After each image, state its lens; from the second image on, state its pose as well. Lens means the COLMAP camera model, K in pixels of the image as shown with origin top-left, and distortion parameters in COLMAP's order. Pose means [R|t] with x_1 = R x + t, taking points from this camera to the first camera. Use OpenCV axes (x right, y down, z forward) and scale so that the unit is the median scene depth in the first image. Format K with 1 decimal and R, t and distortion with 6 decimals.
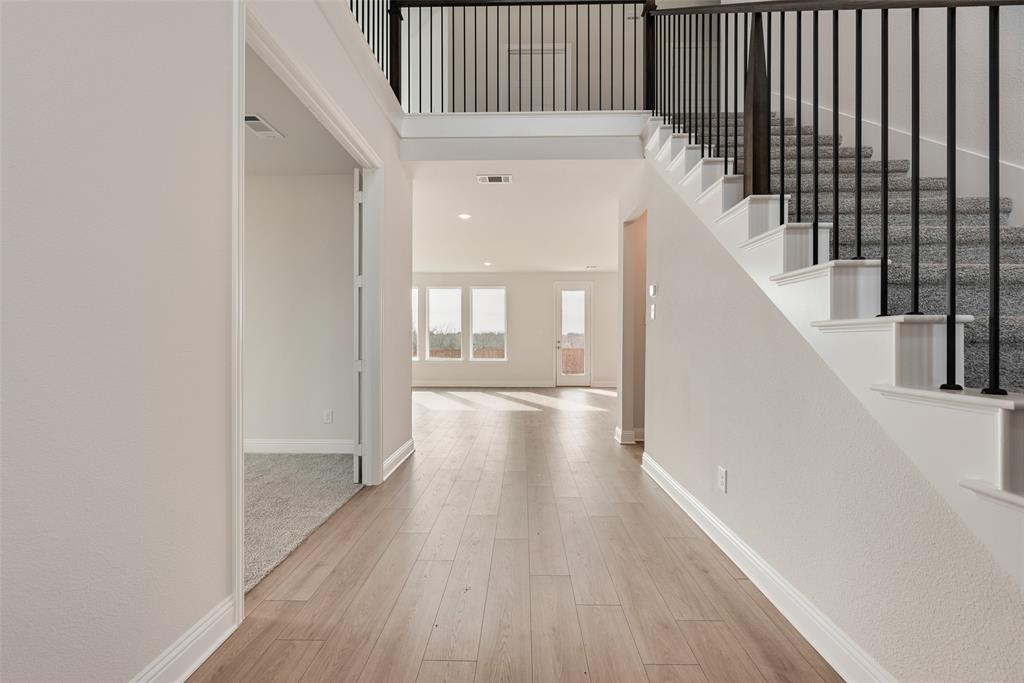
lens RADIAL K [[411.5, 0, 513.2], [0, 411.5, 344.5], [0, 0, 1]] dist [-0.001153, 0.000060]
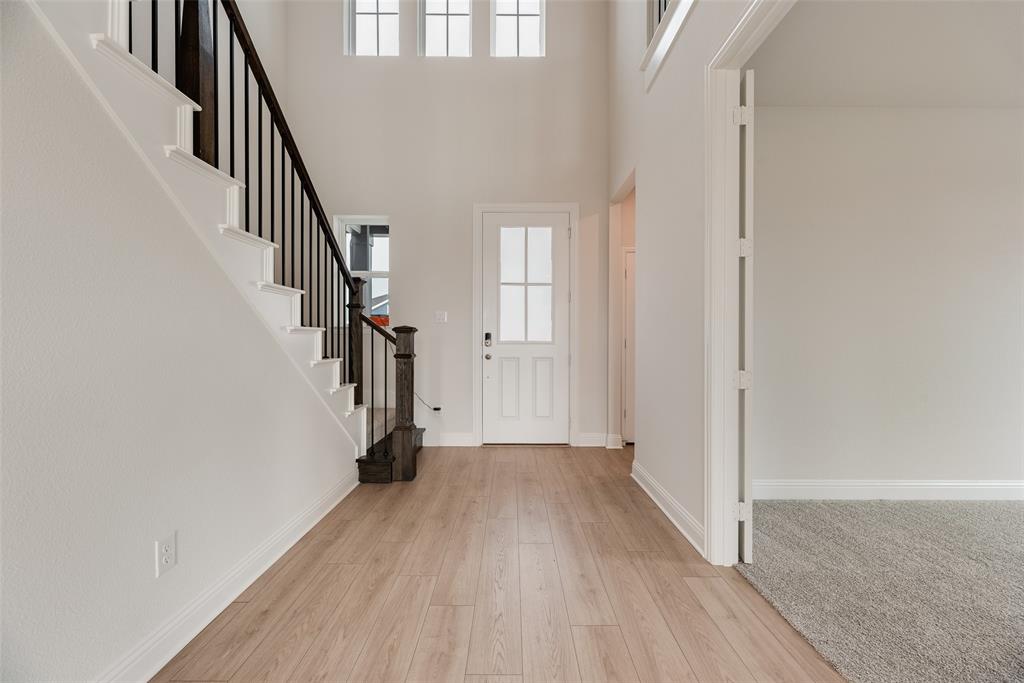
lens RADIAL K [[411.5, 0, 513.2], [0, 411.5, 344.5], [0, 0, 1]] dist [-0.001153, 0.000060]
pose [[-0.999589, -0.003916, -0.028389, -0.016262], [-0.004391, 0.999851, 0.016672, -0.014519], [0.028320, 0.016790, -0.999458, 2.081546]]
